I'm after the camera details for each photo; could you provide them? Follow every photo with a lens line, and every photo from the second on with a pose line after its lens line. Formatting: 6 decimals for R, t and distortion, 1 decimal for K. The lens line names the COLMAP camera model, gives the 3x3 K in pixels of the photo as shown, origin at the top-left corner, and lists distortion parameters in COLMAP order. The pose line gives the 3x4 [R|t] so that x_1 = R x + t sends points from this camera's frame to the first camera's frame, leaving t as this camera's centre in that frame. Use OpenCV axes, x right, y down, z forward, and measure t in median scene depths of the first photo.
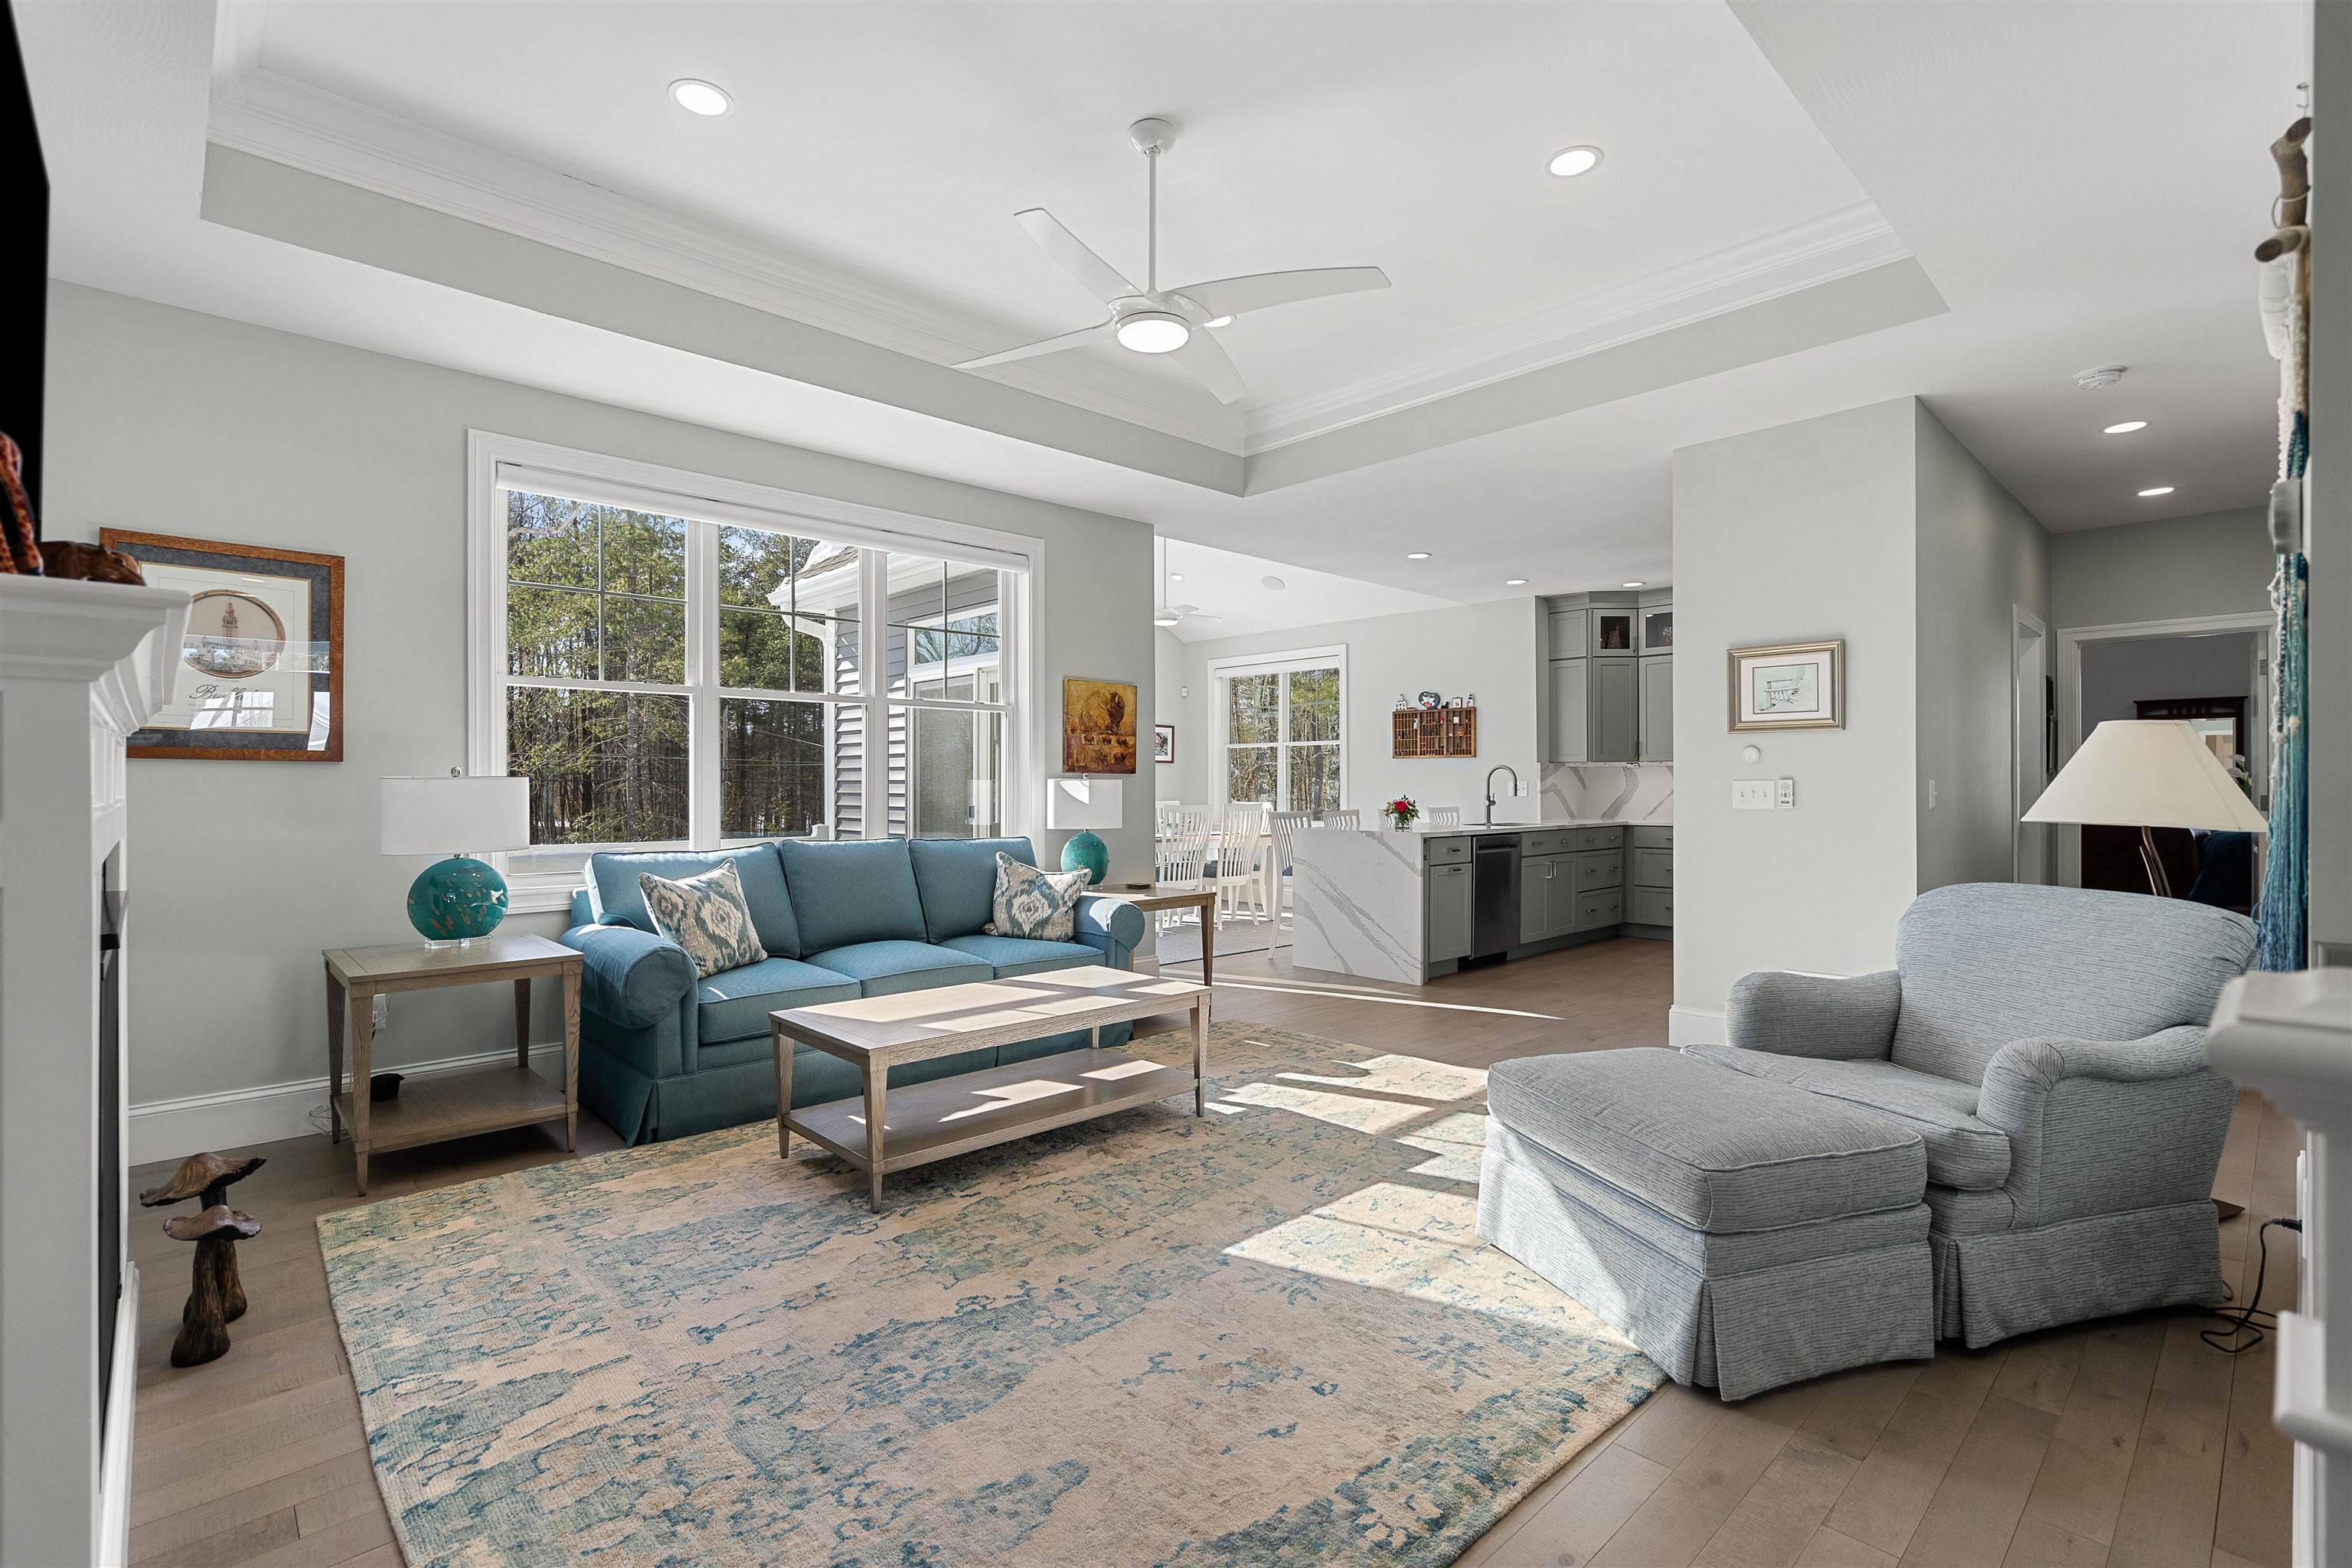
lens RADIAL K [[1083.8, 0, 1169.0], [0, 1083.8, 786.4], [0, 0, 1]] dist [-0.004178, -0.000140]
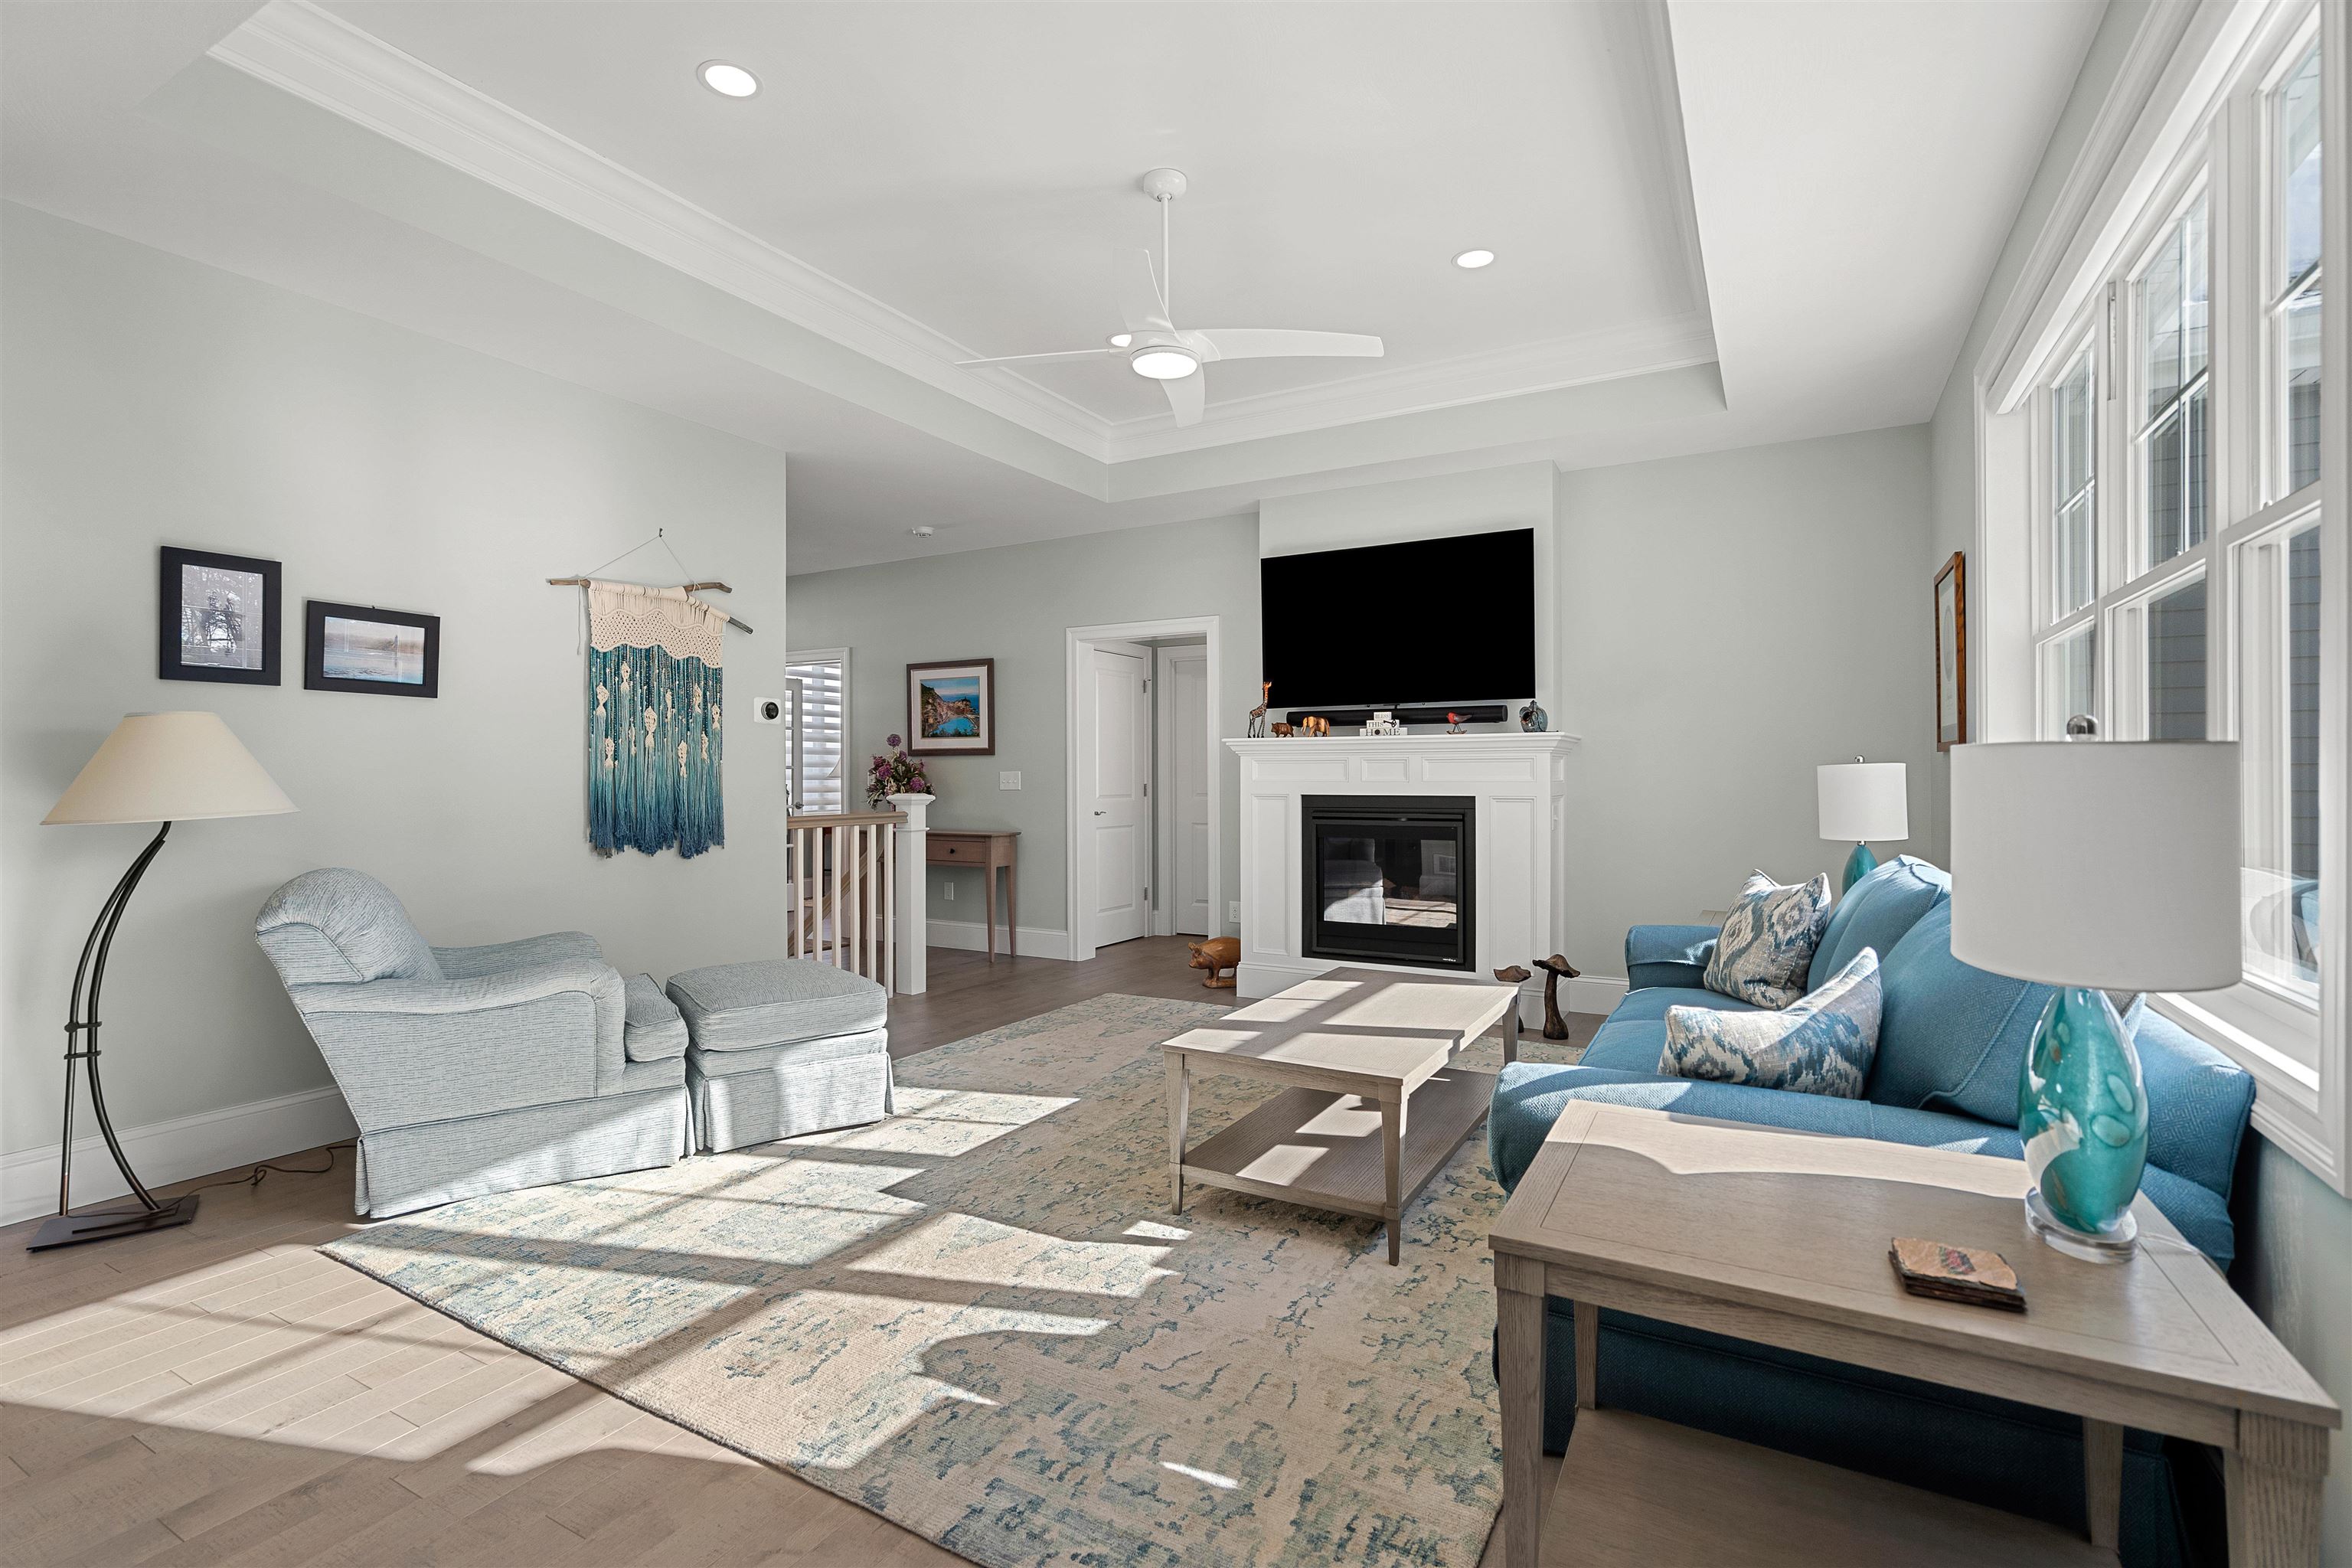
lens RADIAL K [[1083.8, 0, 1161.4], [0, 1083.8, 774.4], [0, 0, 1]] dist [-0.004178, -0.000140]
pose [[-0.958921, 0.001735, -0.283668, 0.271422], [0.001327, 0.999998, 0.001632, -0.002303], [0.283670, 0.001188, -0.958921, 1.850162]]
